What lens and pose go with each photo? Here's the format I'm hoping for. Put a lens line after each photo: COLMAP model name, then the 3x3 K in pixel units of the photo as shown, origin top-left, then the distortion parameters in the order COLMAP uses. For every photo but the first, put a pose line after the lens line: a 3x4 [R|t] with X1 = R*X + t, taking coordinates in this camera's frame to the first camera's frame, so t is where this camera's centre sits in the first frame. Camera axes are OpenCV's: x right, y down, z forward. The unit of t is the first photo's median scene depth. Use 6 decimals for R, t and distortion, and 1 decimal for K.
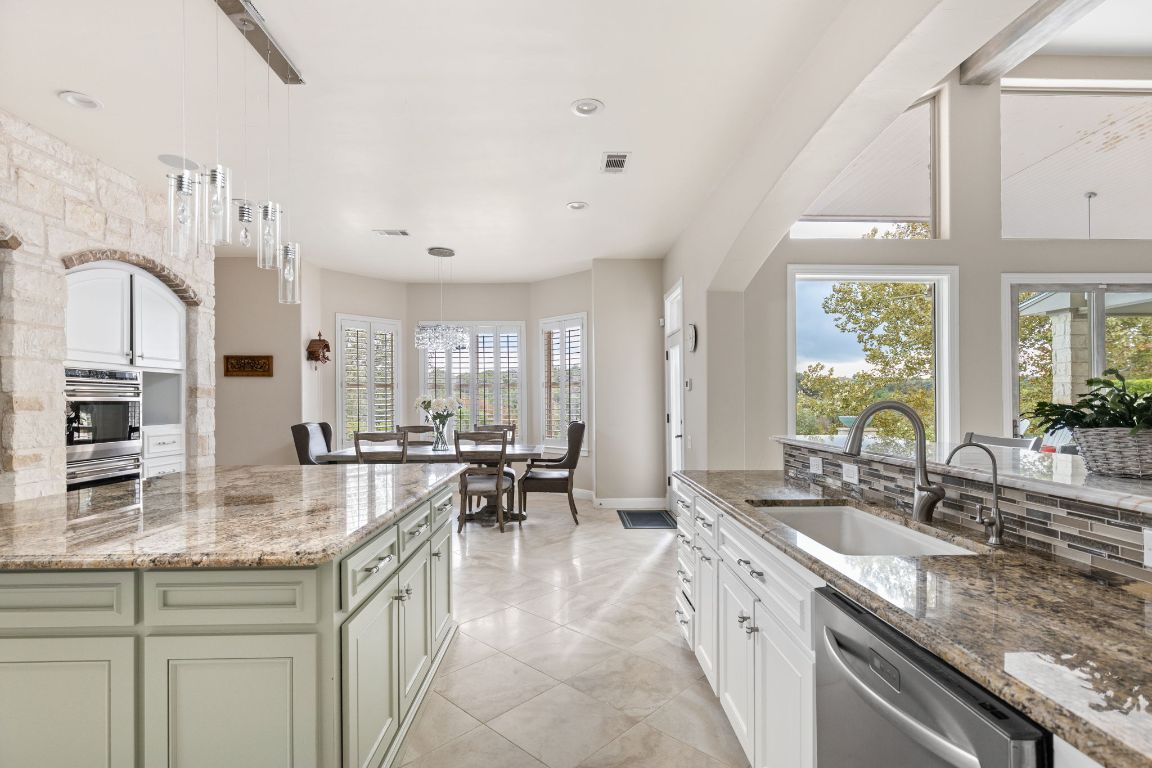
lens RADIAL K [[542.3, 0, 570.7], [0, 542.3, 393.6], [0, 0, 1]] dist [-0.003398, -0.000221]
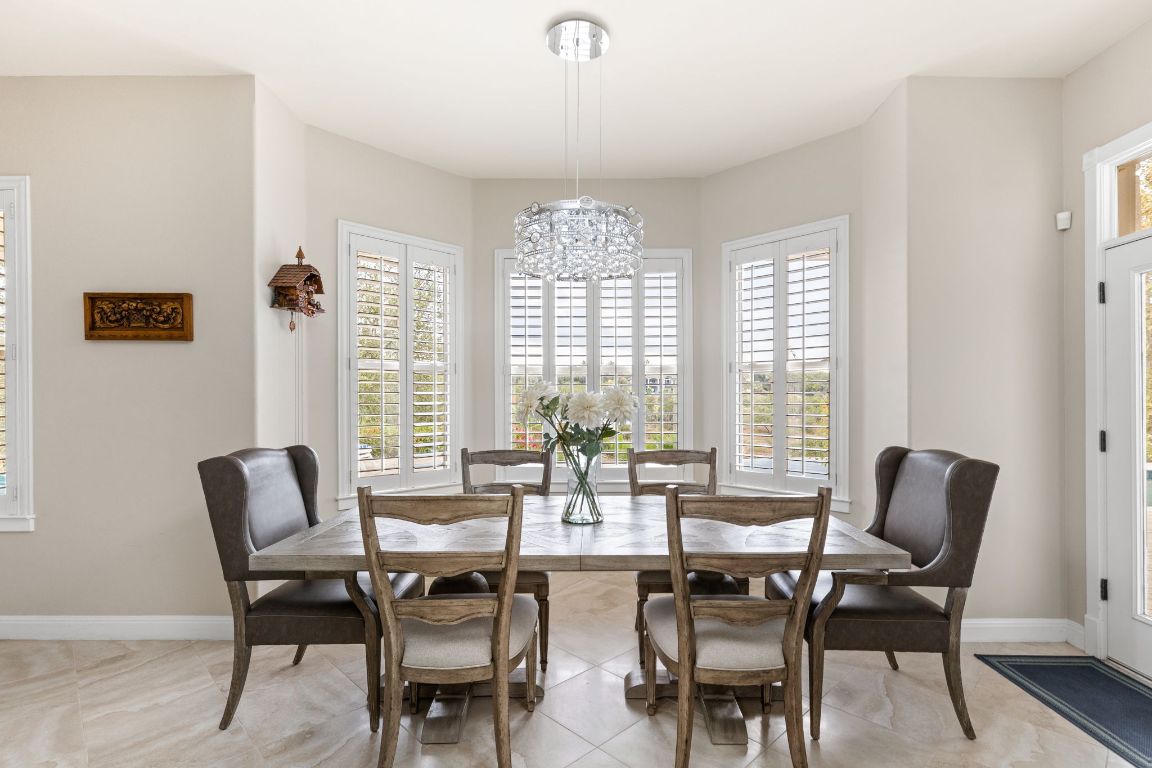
lens RADIAL K [[542.3, 0, 583.8], [0, 542.3, 392.9], [0, 0, 1]] dist [-0.003398, -0.000221]
pose [[0.999434, 0.005225, -0.033227, -0.210328], [-0.005016, 0.999967, 0.006368, 0.007141], [0.033259, -0.006198, 0.999428, 0.563307]]
